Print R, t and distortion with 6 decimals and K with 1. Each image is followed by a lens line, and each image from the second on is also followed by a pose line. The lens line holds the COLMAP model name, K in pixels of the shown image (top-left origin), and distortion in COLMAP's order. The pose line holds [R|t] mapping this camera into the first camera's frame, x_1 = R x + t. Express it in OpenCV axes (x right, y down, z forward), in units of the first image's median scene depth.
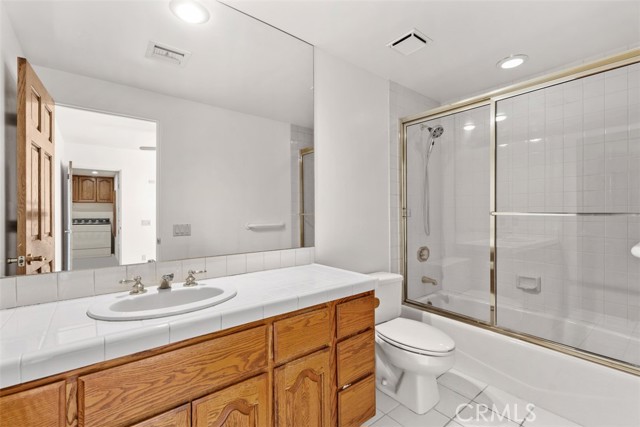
lens RADIAL K [[286.3, 0, 320.0], [0, 286.3, 213.5], [0, 0, 1]] dist [0.001307, -0.000317]
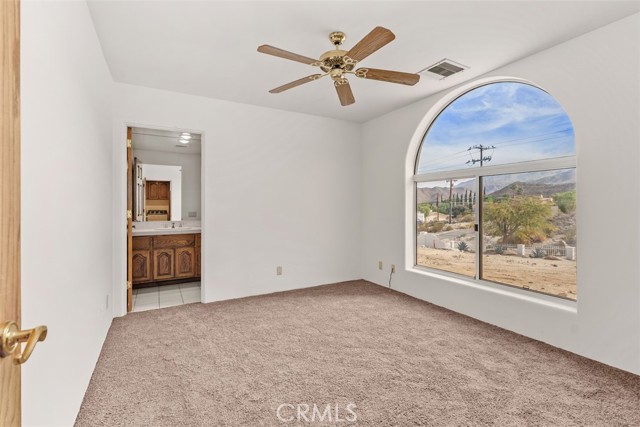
lens RADIAL K [[286.3, 0, 320.0], [0, 286.3, 213.5], [0, 0, 1]] dist [0.001307, -0.000317]
pose [[0.988020, 0.006759, -0.154180, 0.319859], [-0.003724, 0.999794, 0.019963, 0.001830], [0.154283, -0.019149, 0.987841, -0.395313]]
